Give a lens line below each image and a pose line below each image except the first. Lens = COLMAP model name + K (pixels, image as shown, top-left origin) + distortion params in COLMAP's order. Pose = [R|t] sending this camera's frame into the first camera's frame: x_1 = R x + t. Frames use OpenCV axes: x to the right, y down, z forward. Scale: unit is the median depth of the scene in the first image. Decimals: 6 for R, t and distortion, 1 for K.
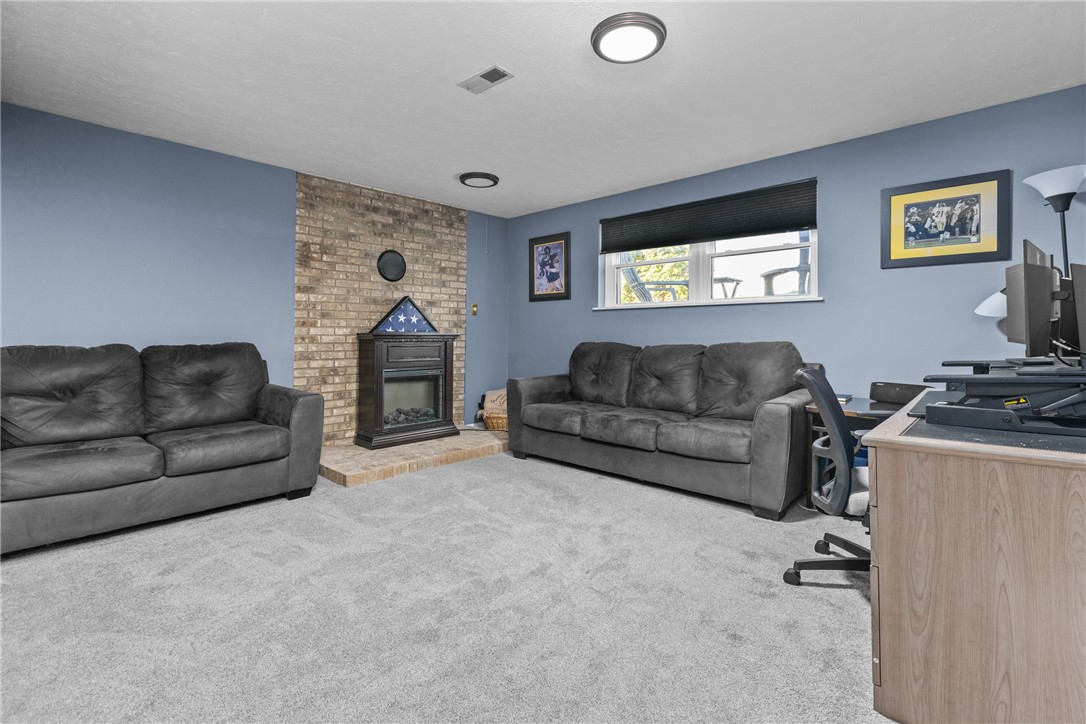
lens RADIAL K [[494.1, 0, 545.2], [0, 494.1, 336.5], [0, 0, 1]] dist [-0.001260, -0.000450]
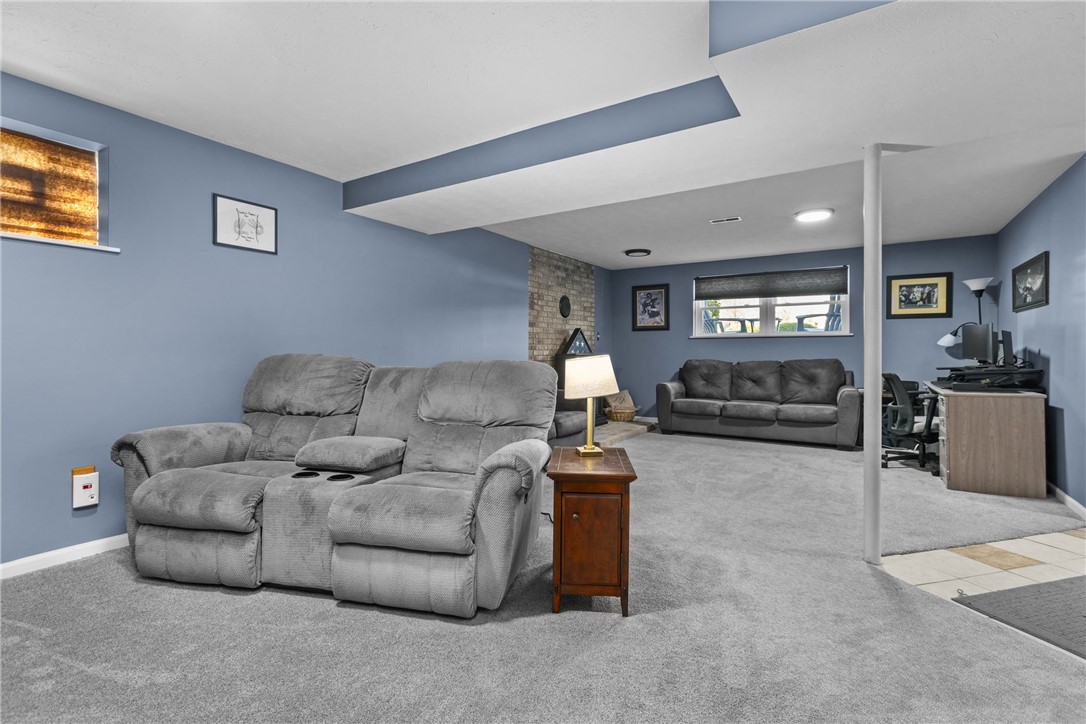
lens RADIAL K [[494.3, 0, 548.5], [0, 494.3, 363.0], [0, 0, 1]] dist [0.002114, 0.000160]
pose [[0.981375, -0.005629, 0.192020, -0.727972], [0.002271, 0.999841, 0.017703, -0.006525], [-0.192089, -0.016937, 0.981231, -0.458063]]
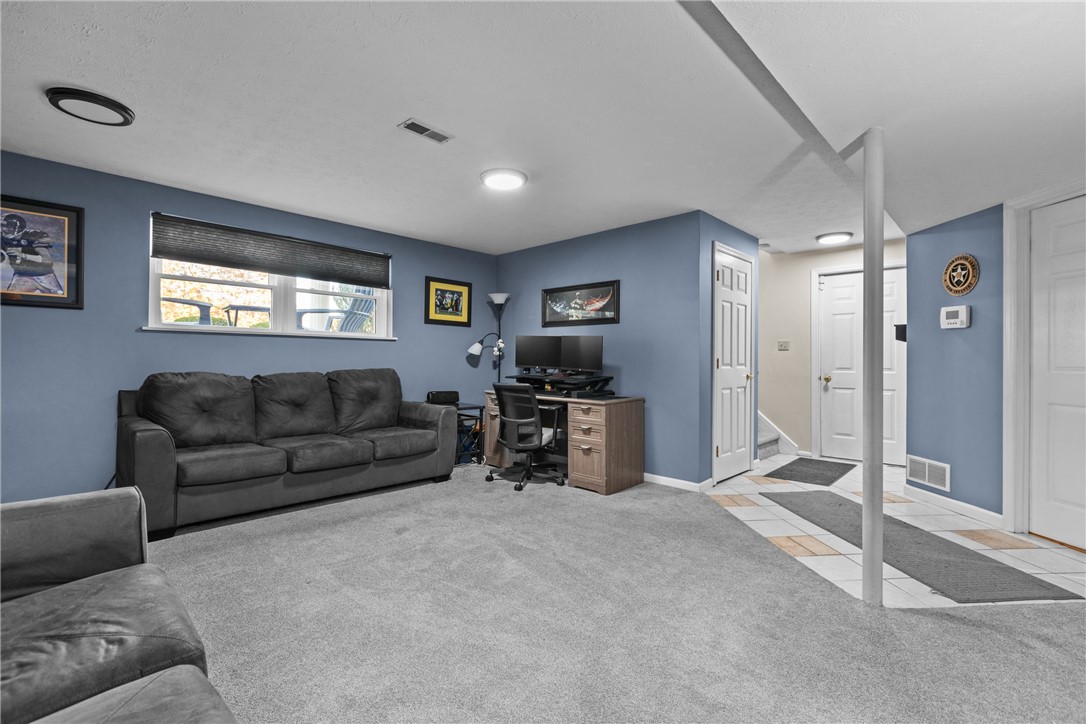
lens RADIAL K [[488.6, 0, 545.3], [0, 488.6, 360.8], [0, 0, 1]] dist [0.003135, -0.000590]
pose [[0.017283, 0.000553, 0.999850, -0.757759], [-0.004182, 0.999991, -0.000481, -0.010185], [-0.999842, -0.004173, 0.017285, 0.451922]]
